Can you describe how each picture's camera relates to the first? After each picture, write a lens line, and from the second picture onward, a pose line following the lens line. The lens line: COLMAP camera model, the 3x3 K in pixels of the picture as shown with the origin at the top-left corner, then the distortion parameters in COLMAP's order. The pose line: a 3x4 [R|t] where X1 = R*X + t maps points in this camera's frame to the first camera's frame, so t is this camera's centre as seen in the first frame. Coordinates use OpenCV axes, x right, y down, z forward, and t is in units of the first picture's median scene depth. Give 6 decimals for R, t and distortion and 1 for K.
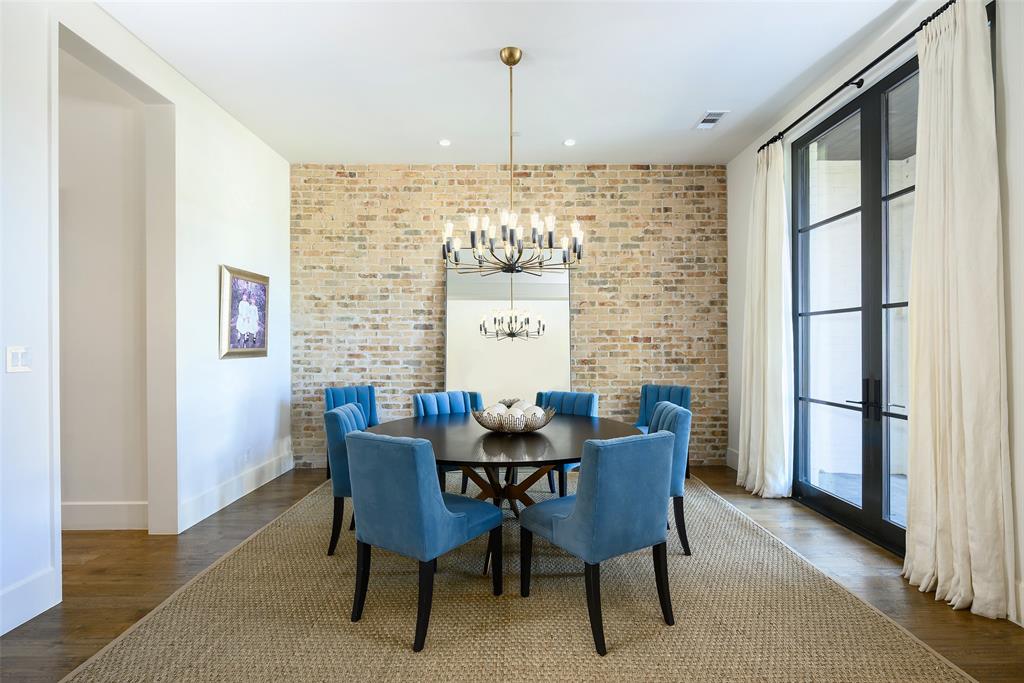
lens RADIAL K [[465.0, 0, 513.7], [0, 465.0, 348.6], [0, 0, 1]] dist [0.003139, 0.000867]
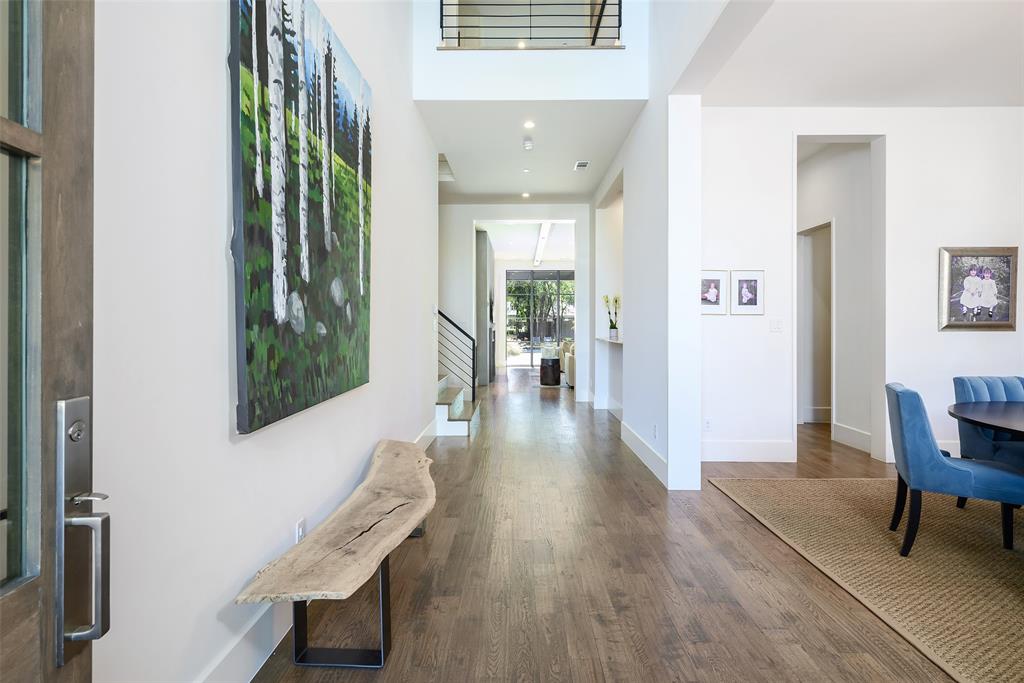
lens RADIAL K [[522.0, 0, 515.7], [0, 522.0, 325.4], [0, 0, 1]] dist [-0.005255, -0.000783]
pose [[-0.014992, 0.000000, -0.999888, 0.635975], [-0.014593, 0.999893, 0.000219, 0.024238], [0.999781, 0.014594, -0.014991, -0.016536]]
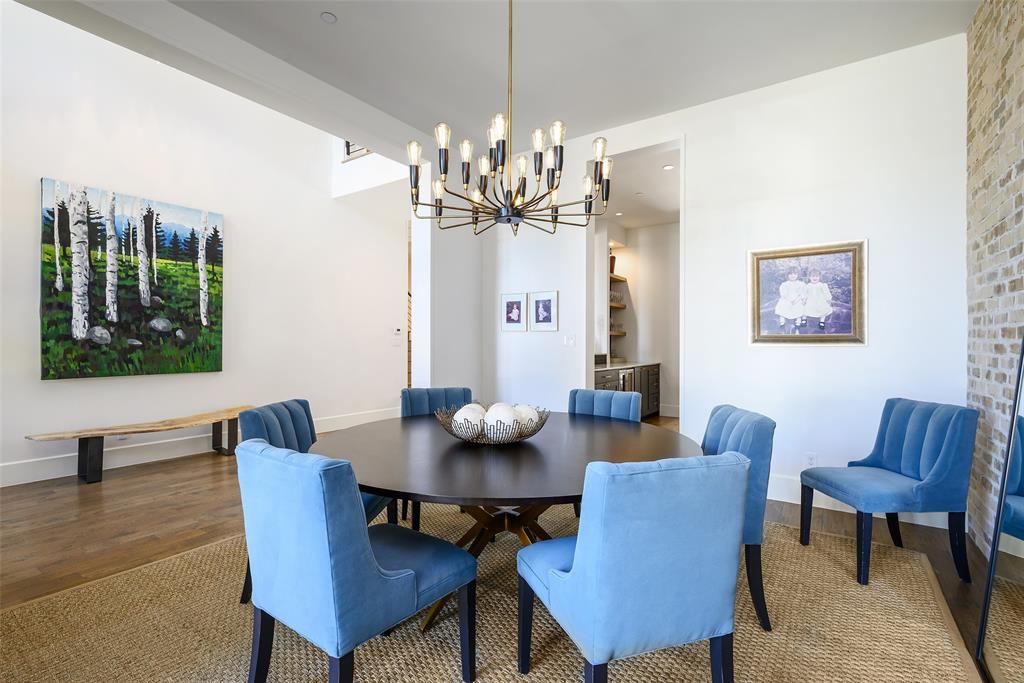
lens RADIAL K [[472.7, 0, 514.3], [0, 472.7, 343.3], [0, 0, 1]] dist [0.001734, 0.000328]
pose [[-0.580494, 0.000589, -0.814264, 0.473682], [-0.011195, 0.999899, 0.008704, 0.014393], [0.814188, 0.014169, -0.580429, 1.130987]]
